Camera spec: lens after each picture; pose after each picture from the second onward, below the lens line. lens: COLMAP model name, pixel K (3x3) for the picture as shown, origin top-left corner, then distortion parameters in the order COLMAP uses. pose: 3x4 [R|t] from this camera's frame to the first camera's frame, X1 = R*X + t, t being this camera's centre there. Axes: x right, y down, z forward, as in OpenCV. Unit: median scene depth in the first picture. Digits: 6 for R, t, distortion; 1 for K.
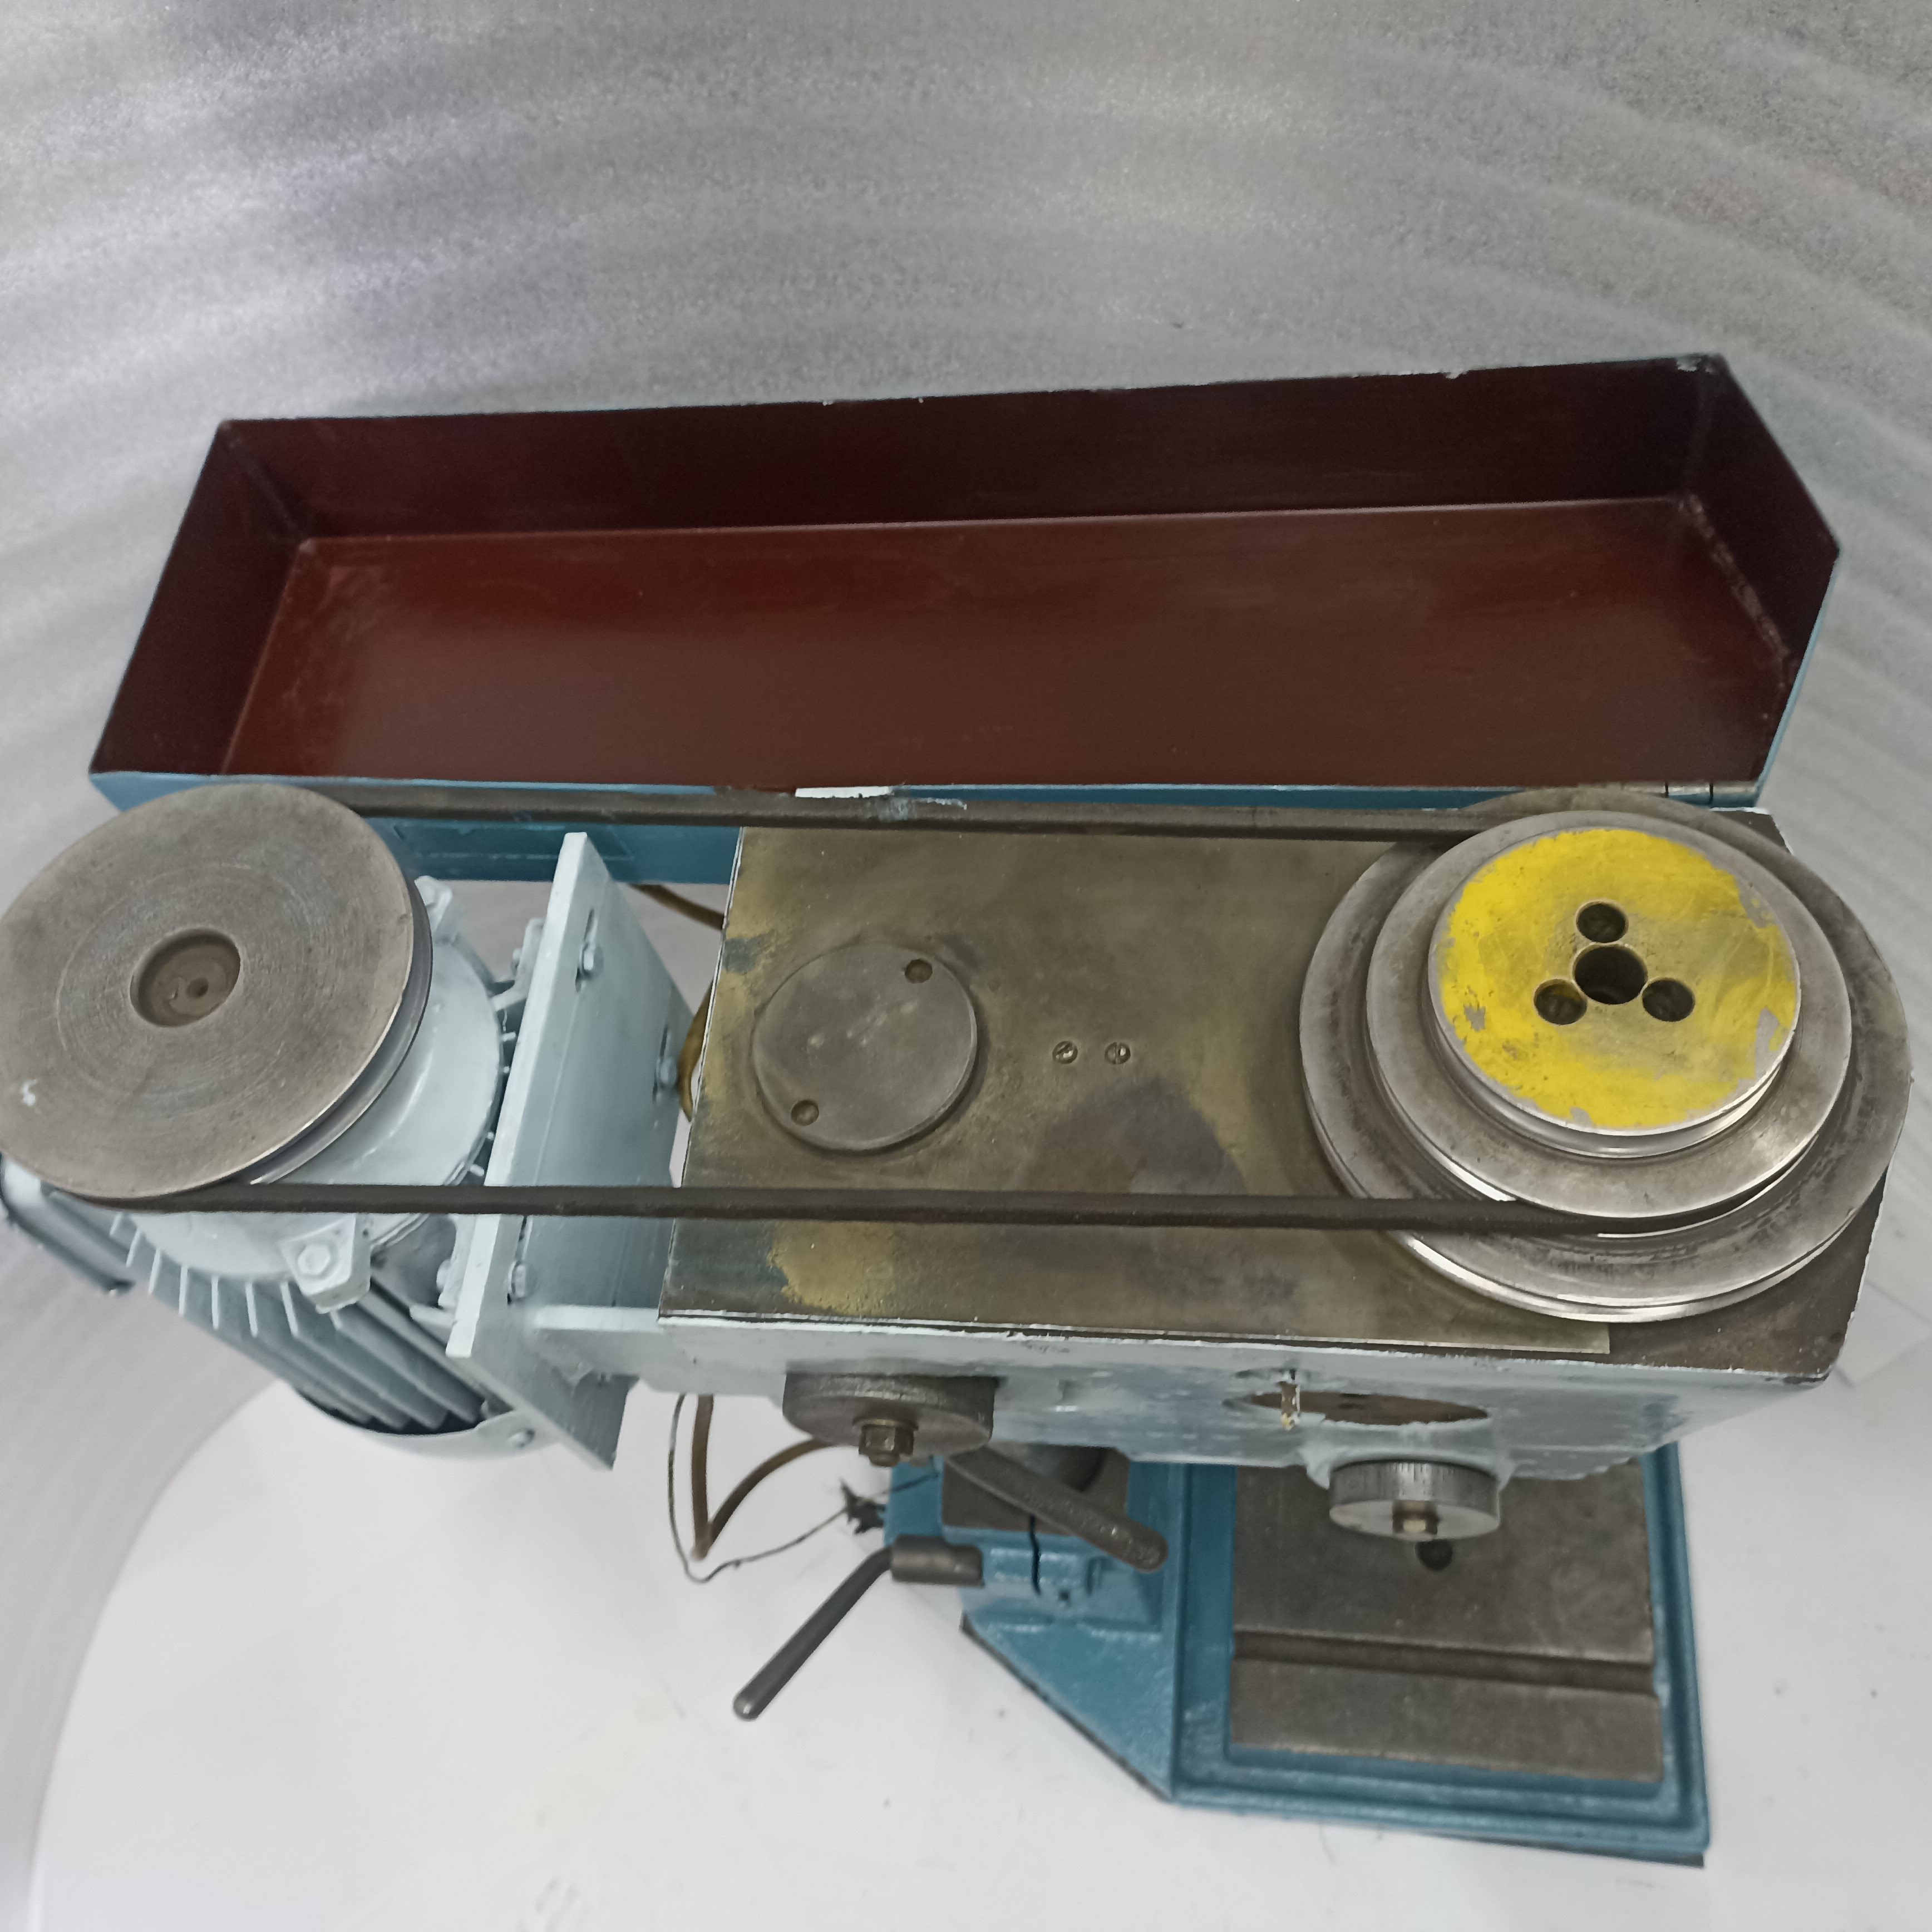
lens RADIAL K [[1901.8, 0, 923.2], [0, 1901.8, 958.3], [0, 0, 1]] dist [0.014535, 0.000000]
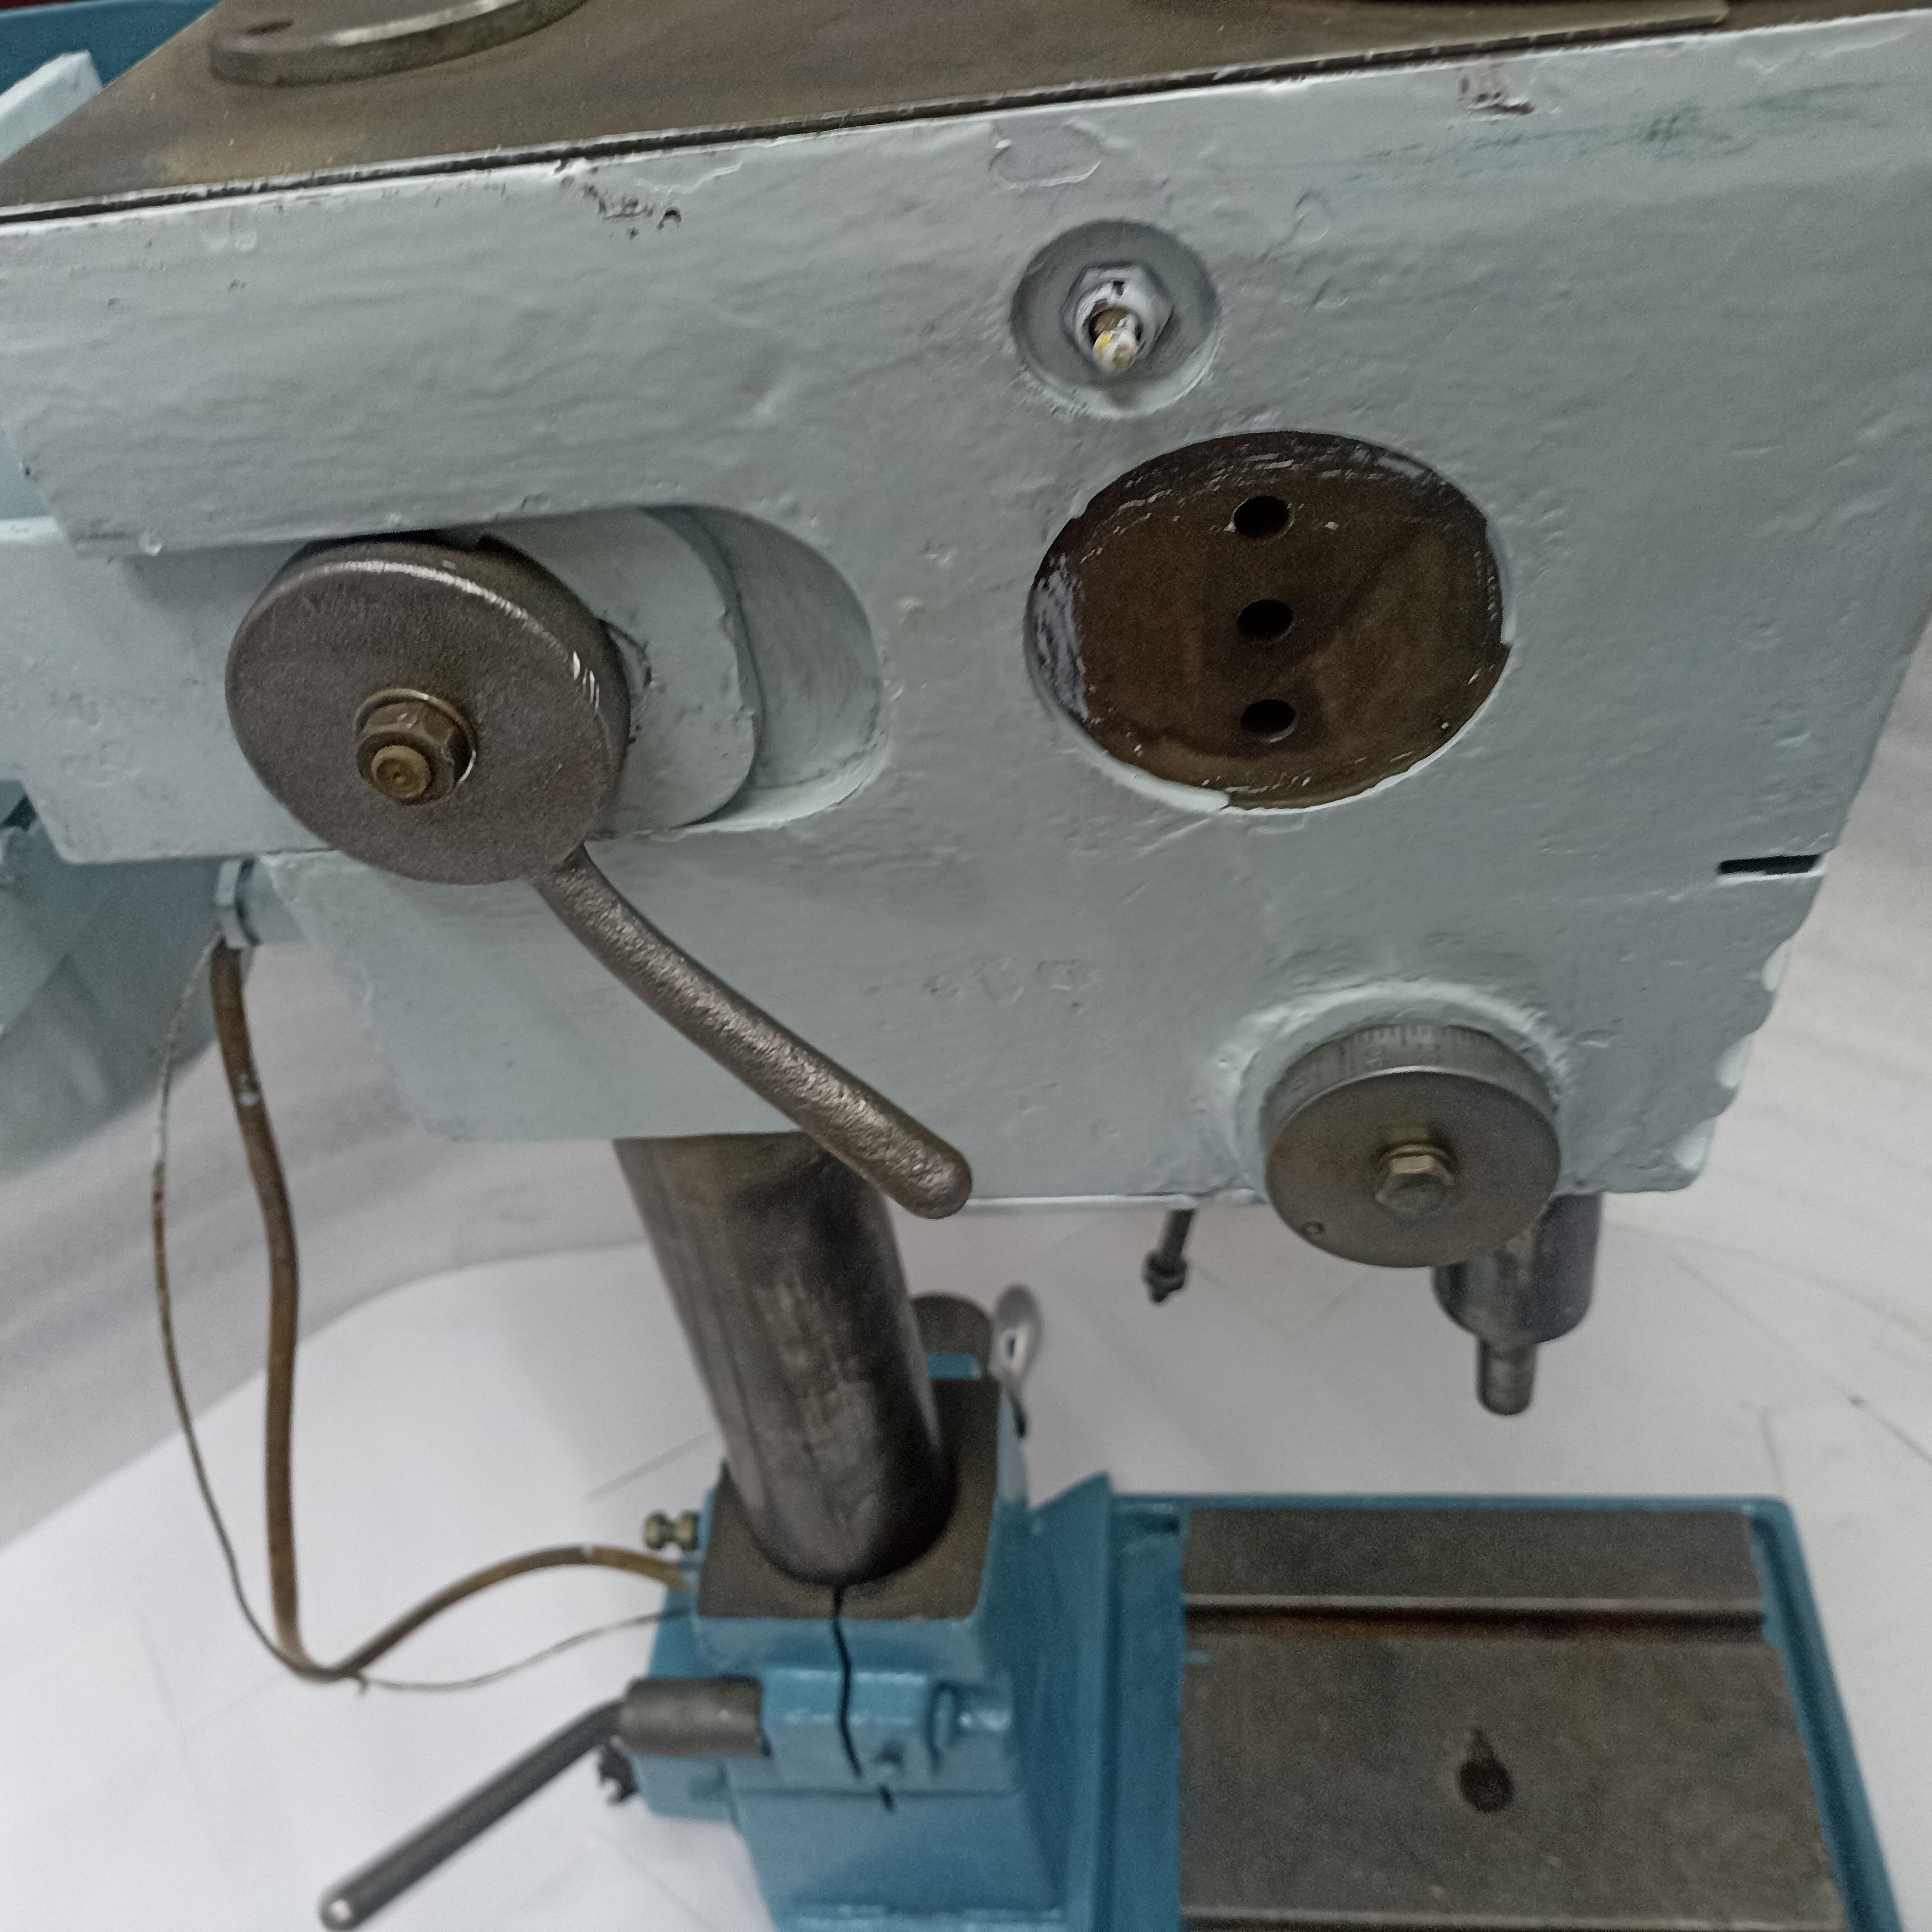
lens RADIAL K [[1901.8, 0, 967.8], [0, 1901.8, 963.9], [0, 0, 1]] dist [0.014535, 0.000000]
pose [[0.999599, 0.016443, 0.023035, 0.107398], [-0.006977, 0.931963, -0.362486, 0.426761], [-0.027428, 0.362180, 0.931705, 0.436866]]
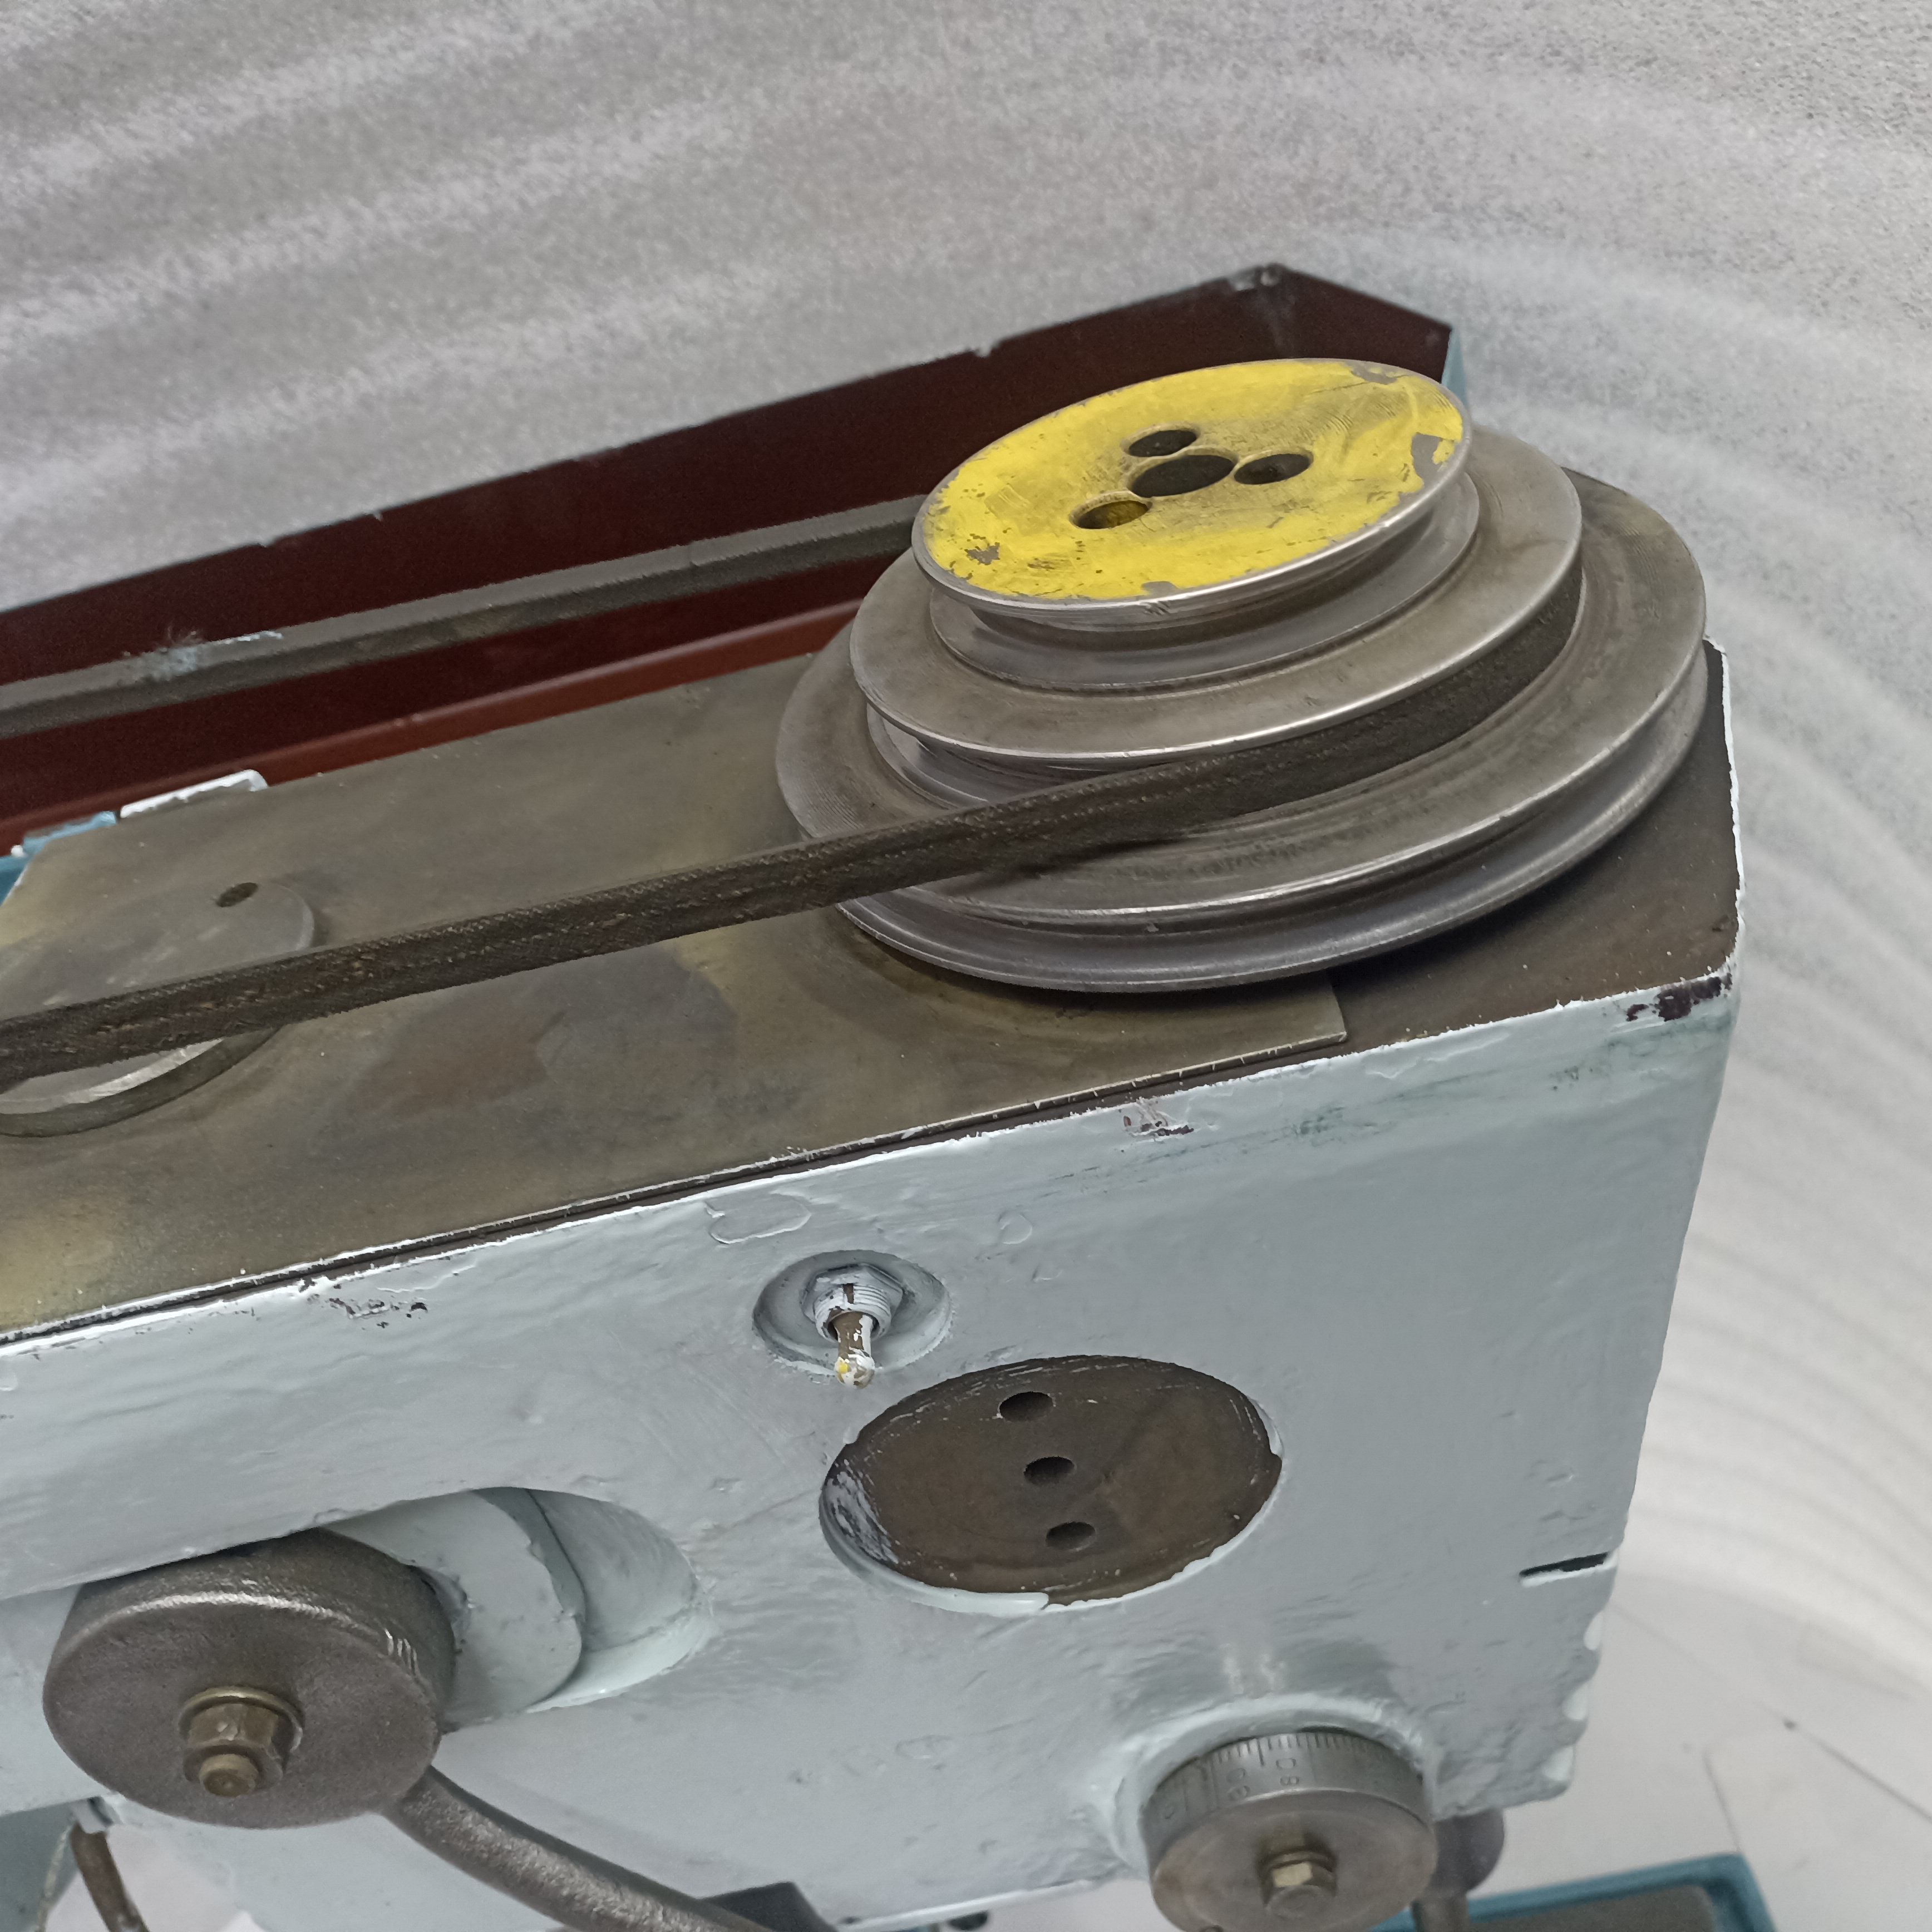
lens RADIAL K [[1901.8, 0, 961.2], [0, 1901.8, 970.3], [0, 0, 1]] dist [0.014535, 0.000000]
pose [[0.985429, -0.144904, 0.089065, 0.141465], [0.169678, 0.873835, -0.455656, 0.290483], [-0.011802, 0.464129, 0.885689, 0.351597]]
